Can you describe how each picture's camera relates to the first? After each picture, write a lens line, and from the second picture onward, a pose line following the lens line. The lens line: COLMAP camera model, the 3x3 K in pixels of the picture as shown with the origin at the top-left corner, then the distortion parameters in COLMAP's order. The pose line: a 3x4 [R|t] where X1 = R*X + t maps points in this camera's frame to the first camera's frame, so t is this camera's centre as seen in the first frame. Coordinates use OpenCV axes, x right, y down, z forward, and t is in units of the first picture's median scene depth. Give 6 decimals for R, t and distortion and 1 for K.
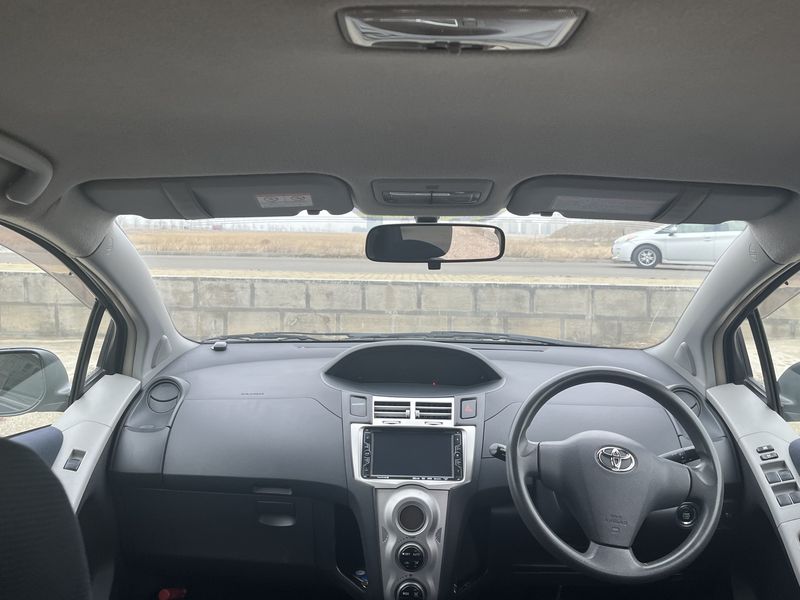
lens RADIAL K [[644.1, 0, 400.9], [0, 644.1, 295.2], [0, 0, 1]] dist [0.021818, 0.005749]
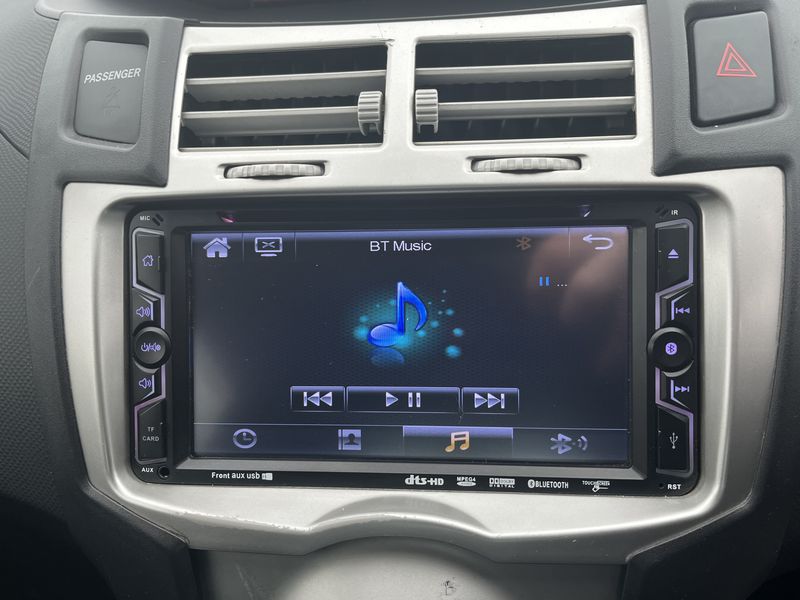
lens RADIAL K [[644.1, 0, 396.3], [0, 644.1, 297.7], [0, 0, 1]] dist [0.021818, 0.005749]
pose [[0.994863, -0.025810, -0.097887, 0.033295], [0.064654, 0.906052, 0.418199, 0.157965], [0.077897, -0.422379, 0.903066, 0.829993]]
